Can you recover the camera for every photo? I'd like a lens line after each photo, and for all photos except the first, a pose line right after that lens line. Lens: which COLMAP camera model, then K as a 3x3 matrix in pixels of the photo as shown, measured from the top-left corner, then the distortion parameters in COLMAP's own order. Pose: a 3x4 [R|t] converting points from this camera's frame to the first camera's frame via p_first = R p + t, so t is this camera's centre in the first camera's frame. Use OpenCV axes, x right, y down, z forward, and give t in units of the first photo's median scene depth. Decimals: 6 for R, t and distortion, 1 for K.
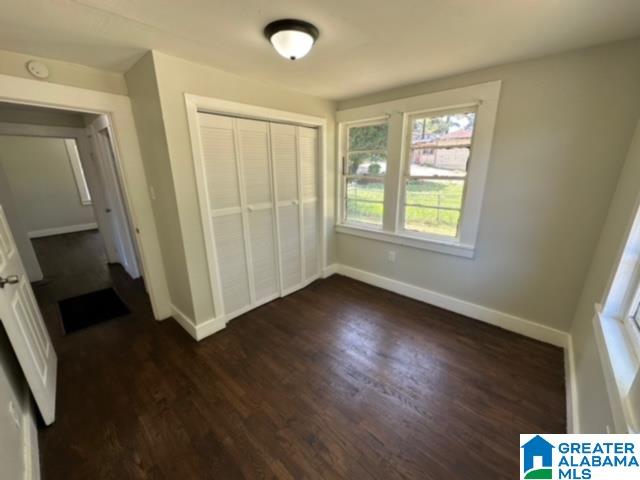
lens RADIAL K [[259.7, 0, 316.7], [0, 259.7, 240.7], [0, 0, 1]] dist [-0.001693, -0.000149]
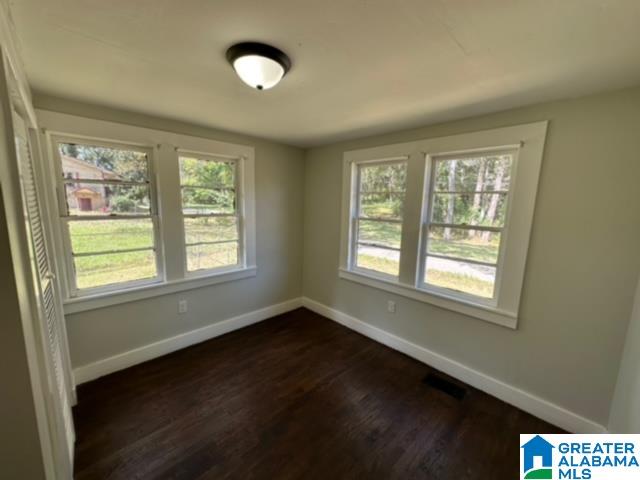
lens RADIAL K [[259.7, 0, 320.7], [0, 259.7, 242.0], [0, 0, 1]] dist [-0.001693, -0.000149]
pose [[0.052055, -0.135086, 0.989466, -0.558445], [0.267337, 0.956532, 0.116525, -0.134592], [-0.962196, 0.258455, 0.085906, 0.479851]]
